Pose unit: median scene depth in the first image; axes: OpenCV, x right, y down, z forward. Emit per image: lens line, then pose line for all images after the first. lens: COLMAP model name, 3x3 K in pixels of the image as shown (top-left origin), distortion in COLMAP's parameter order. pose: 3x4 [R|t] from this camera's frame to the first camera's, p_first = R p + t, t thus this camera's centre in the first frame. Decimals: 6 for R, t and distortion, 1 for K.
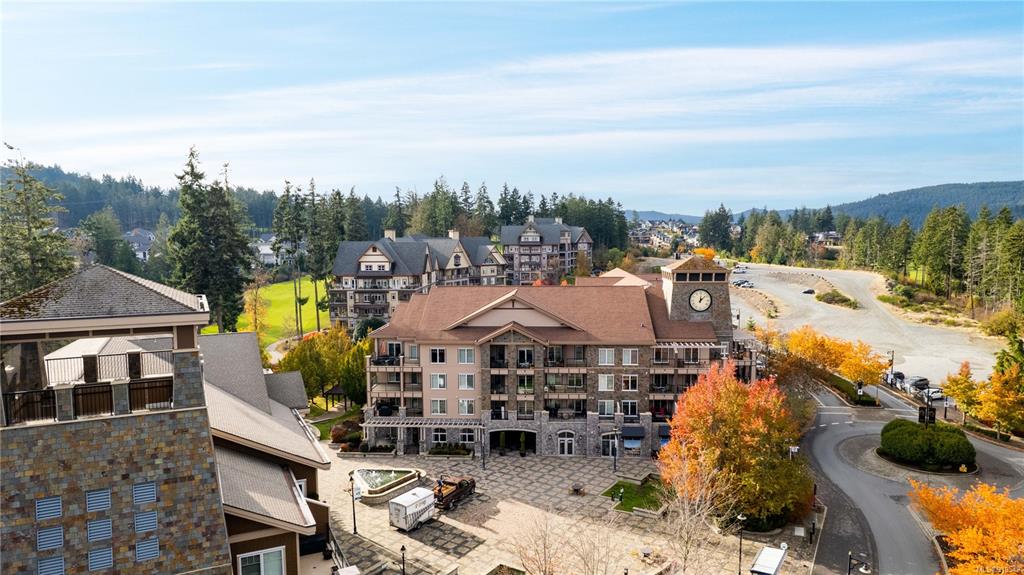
lens RADIAL K [[663.4, 0, 512.0], [0, 663.4, 287.5], [0, 0, 1]] dist [-0.074778, 0.072859]
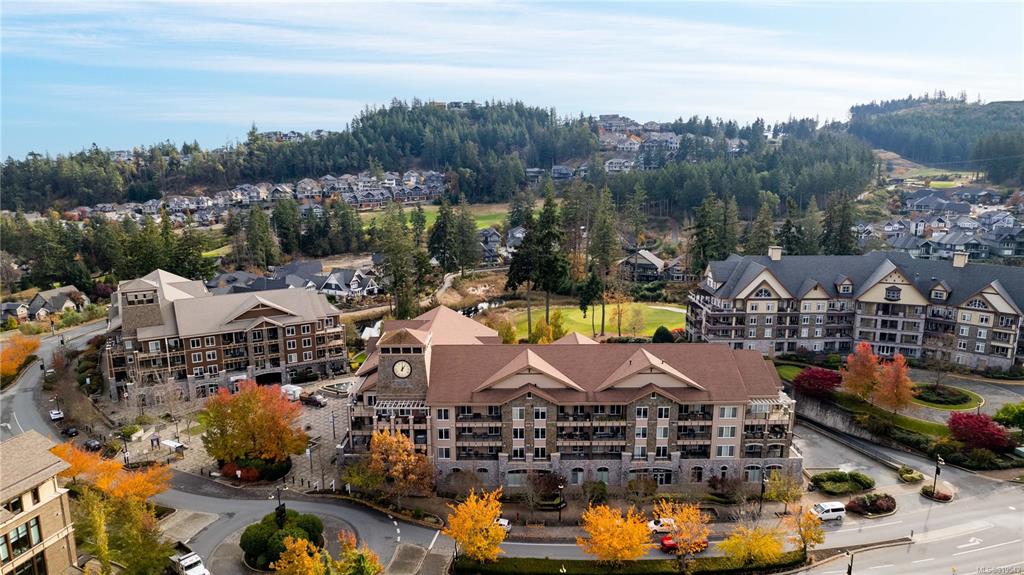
lens RADIAL K [[663.4, 0, 512.0], [0, 663.4, 287.5], [0, 0, 1]] dist [-0.074778, 0.072859]
pose [[0.048813, 0.194220, -0.979743, 0.813656], [-0.073411, 0.978957, 0.190407, -0.203529], [0.996107, 0.062629, 0.062043, 0.631212]]
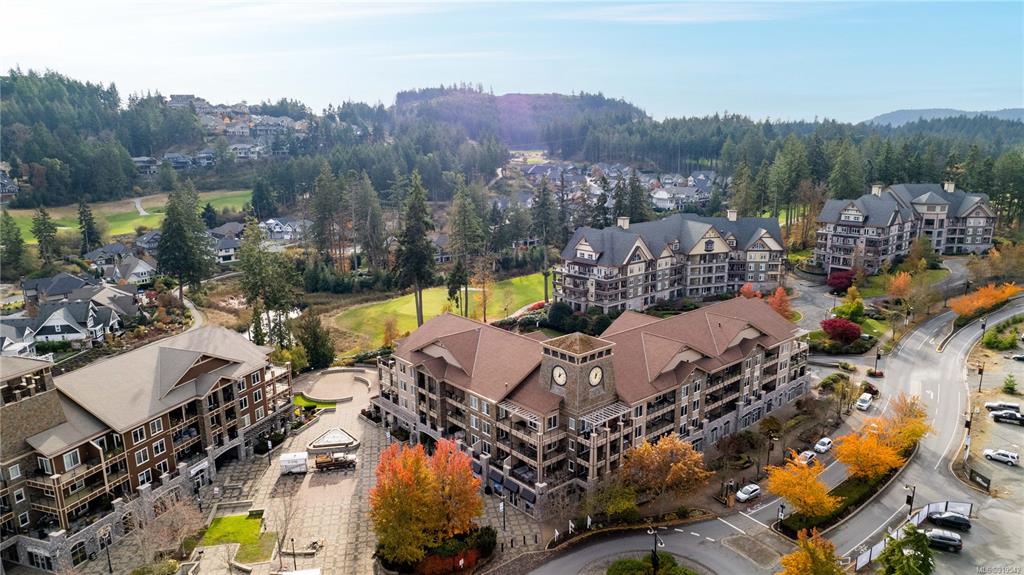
lens RADIAL K [[663.4, 0, 512.0], [0, 663.4, 287.5], [0, 0, 1]] dist [-0.074778, 0.072859]
pose [[0.690215, 0.156659, -0.706443, 0.537146], [-0.050848, 0.984370, 0.168611, -0.166559], [0.721816, -0.080457, 0.687393, 0.110951]]
